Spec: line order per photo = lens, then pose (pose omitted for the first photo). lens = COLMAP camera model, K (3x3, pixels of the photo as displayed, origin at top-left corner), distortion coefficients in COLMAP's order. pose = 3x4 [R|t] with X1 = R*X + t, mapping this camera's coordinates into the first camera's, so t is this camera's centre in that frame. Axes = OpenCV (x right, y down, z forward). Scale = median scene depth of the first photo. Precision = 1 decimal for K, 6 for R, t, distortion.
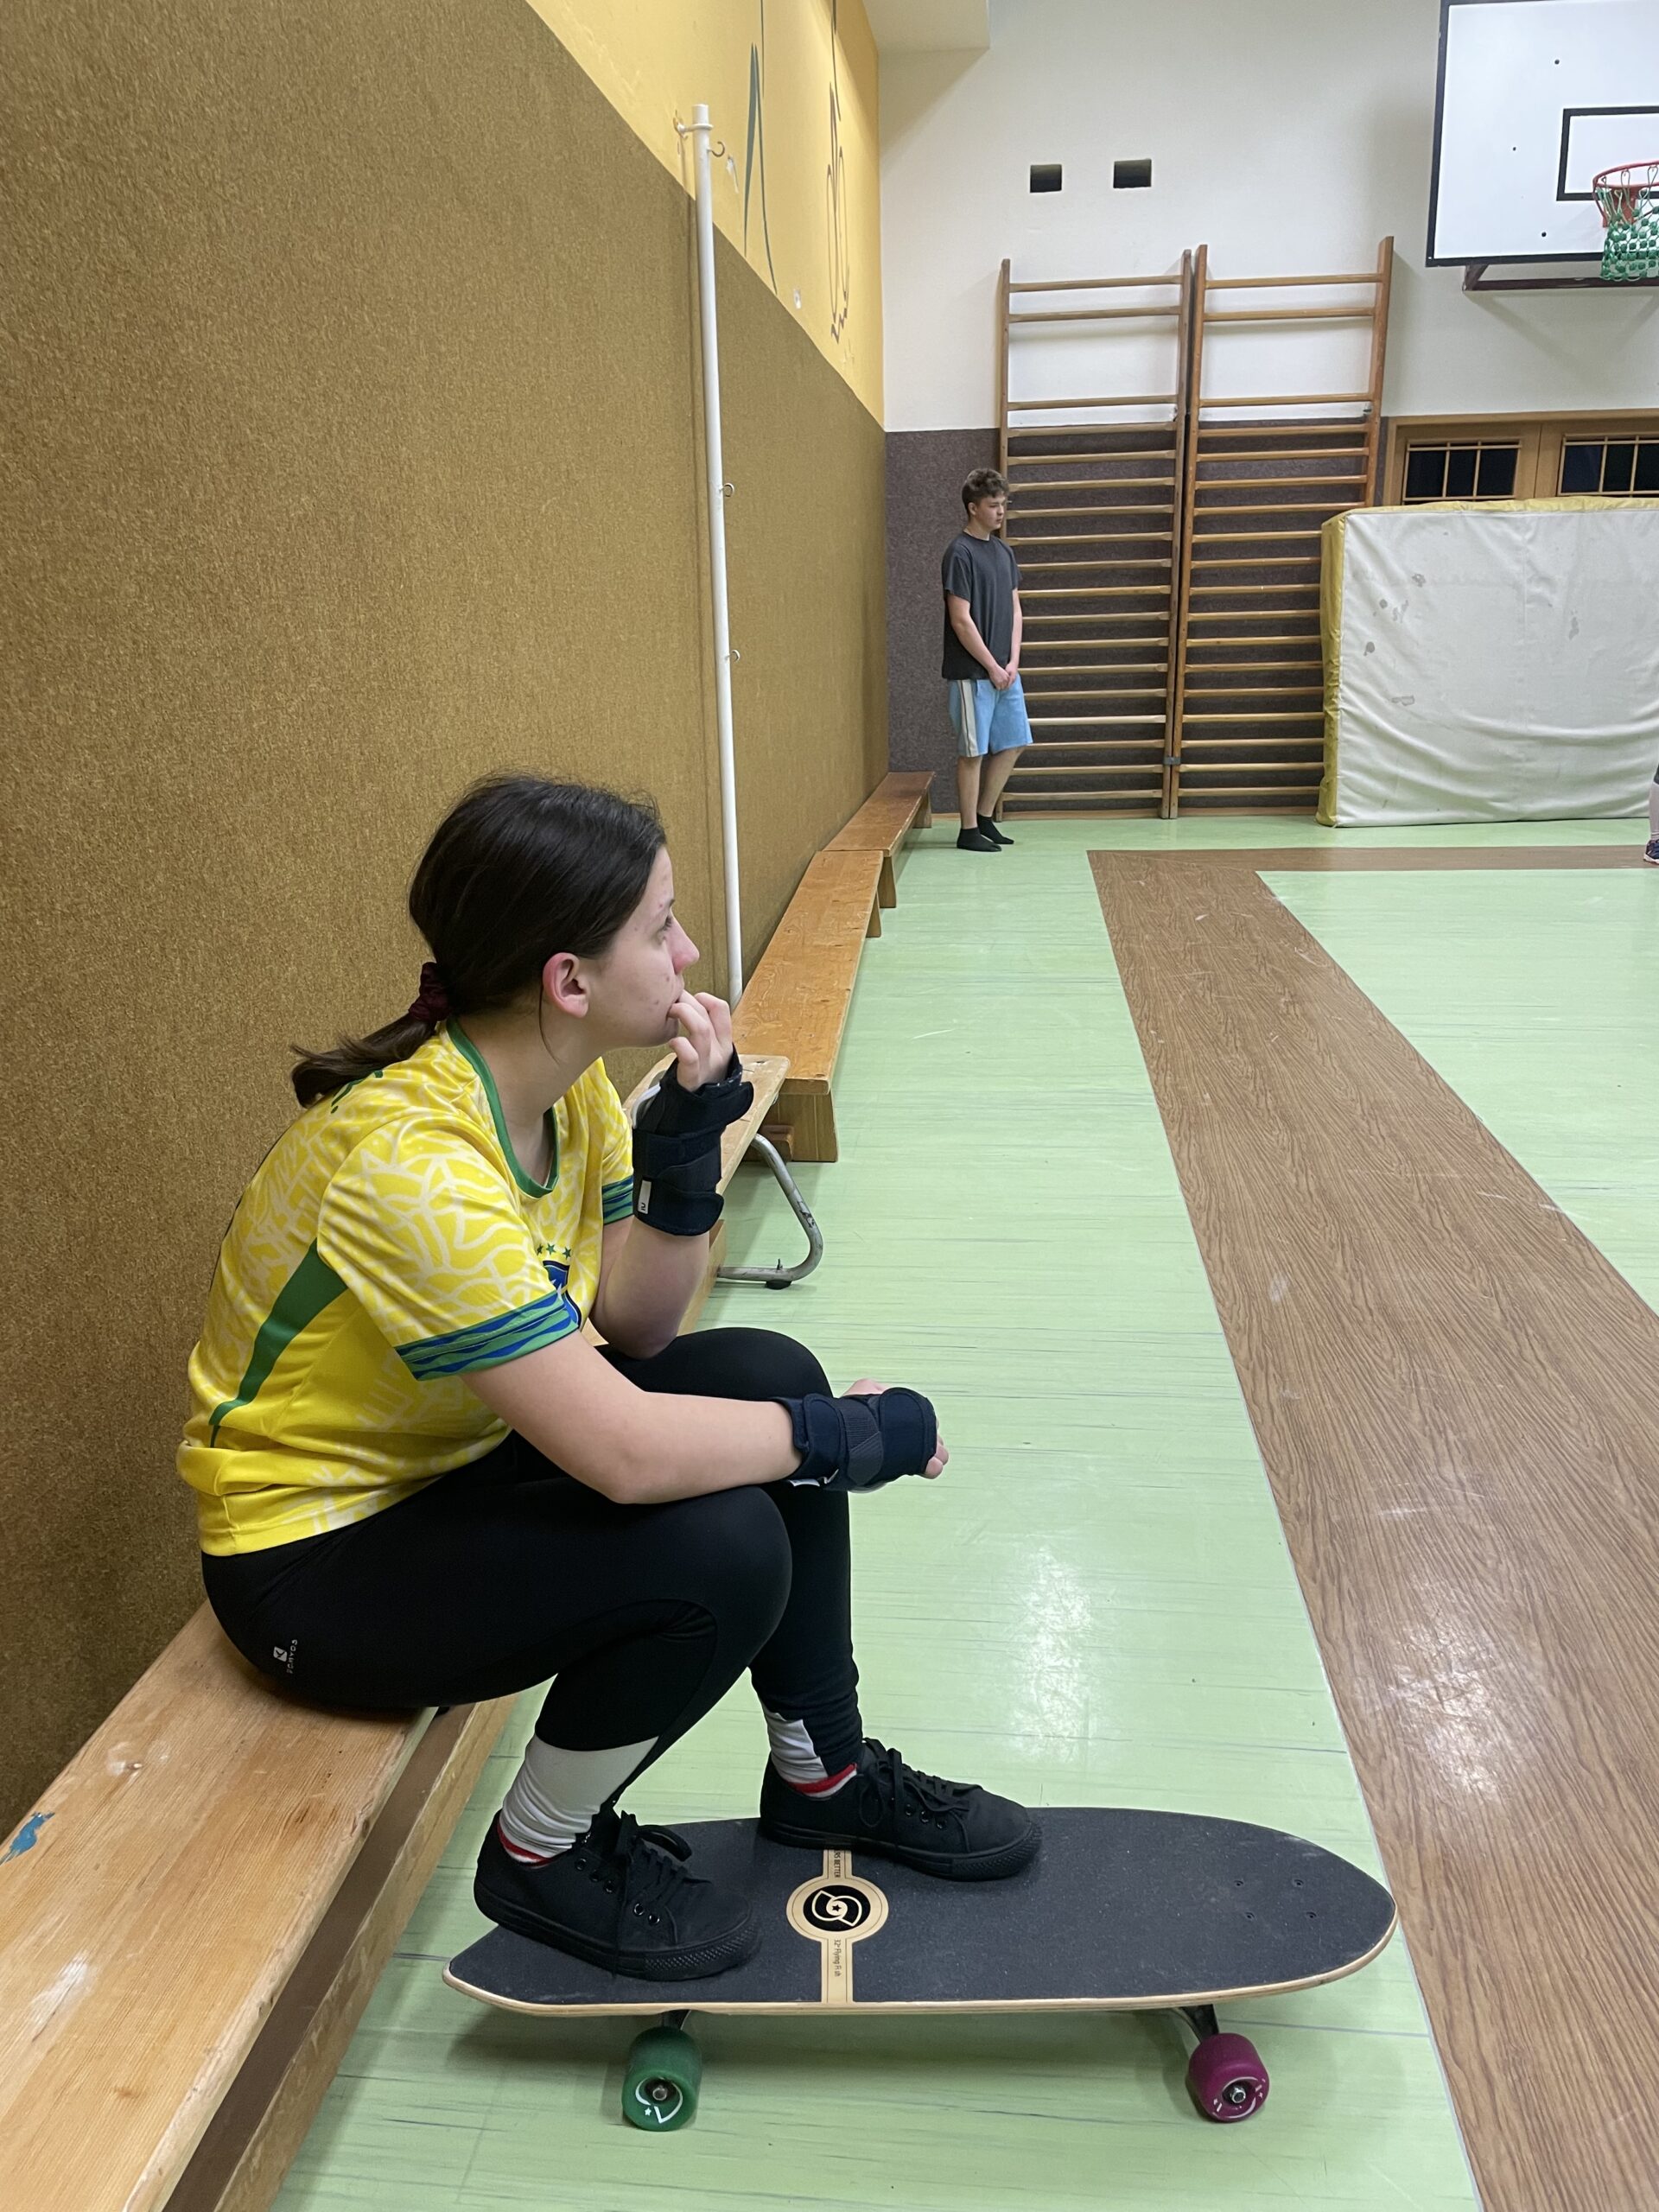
lens RADIAL K [[1693.2, 0, 829.5], [0, 1693.2, 1106.0], [0, 0, 1]] dist [0.116453, -0.146504]
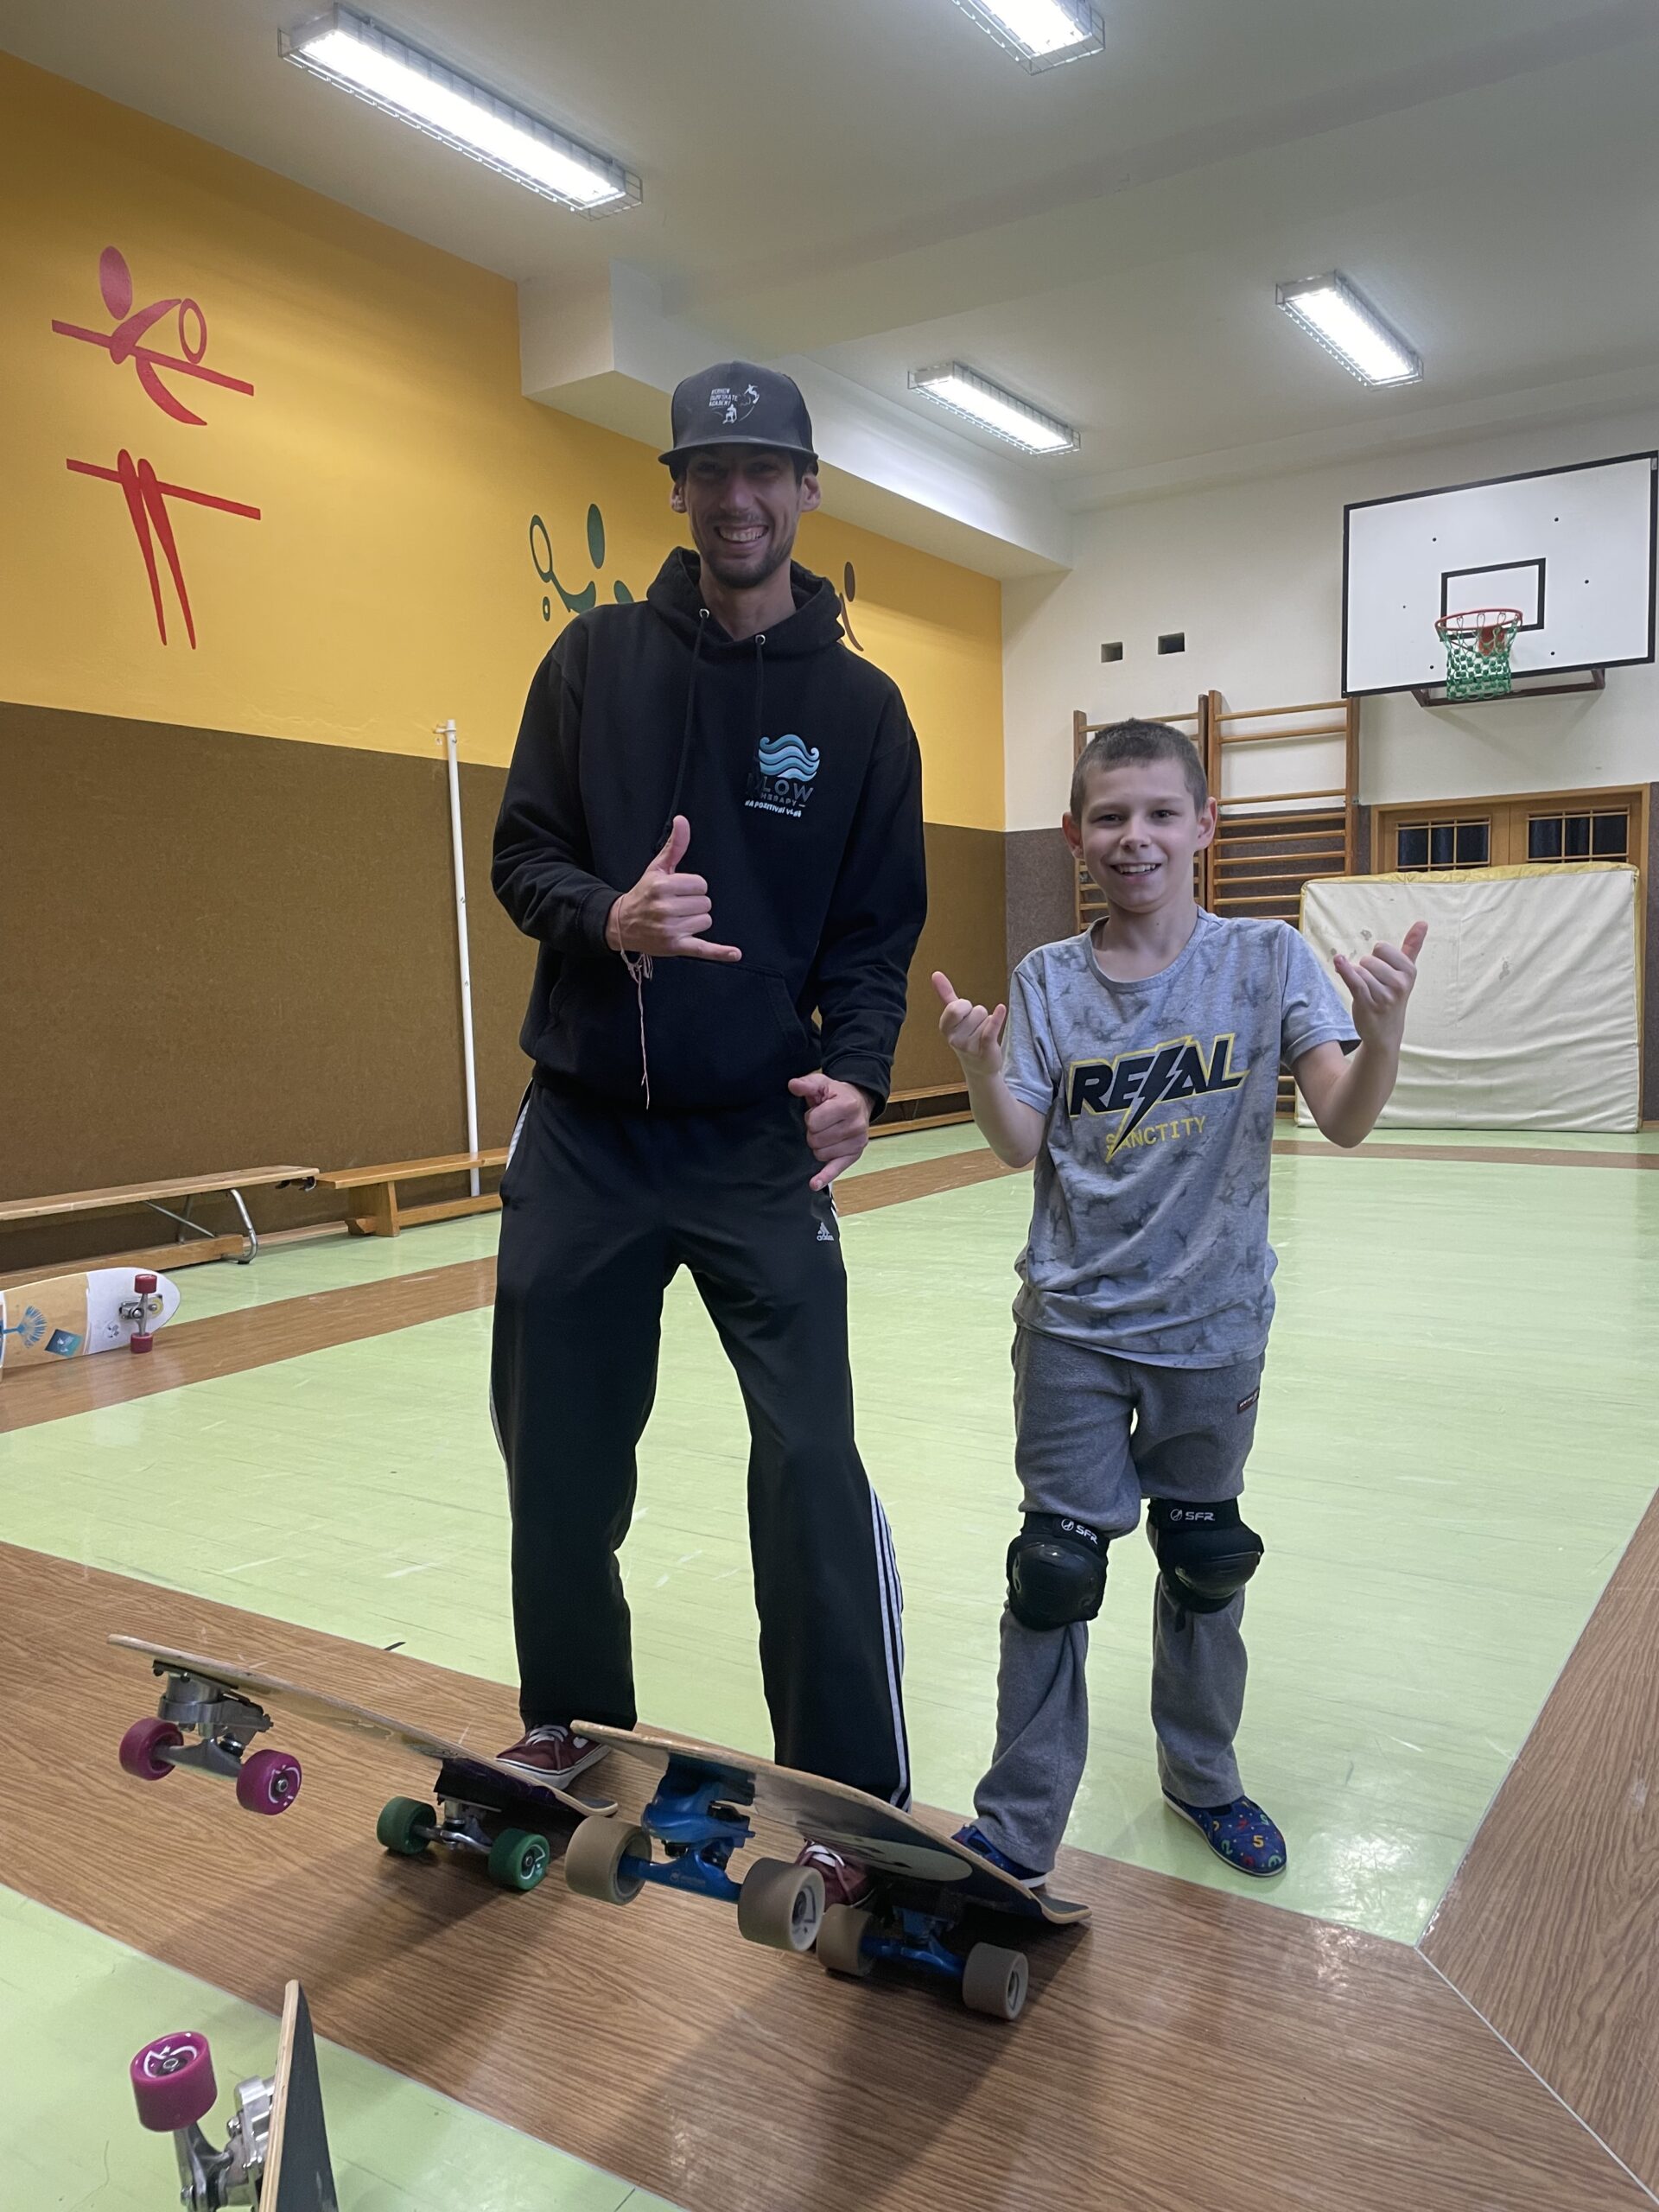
lens RADIAL K [[1693.2, 0, 829.5], [0, 1693.2, 1106.0], [0, 0, 1]] dist [0.116453, -0.146504]
pose [[0.896054, 0.029608, -0.442956, 0.529003], [-0.114769, 0.979304, -0.166708, 0.060139], [0.428853, 0.200217, 0.880908, -0.201796]]
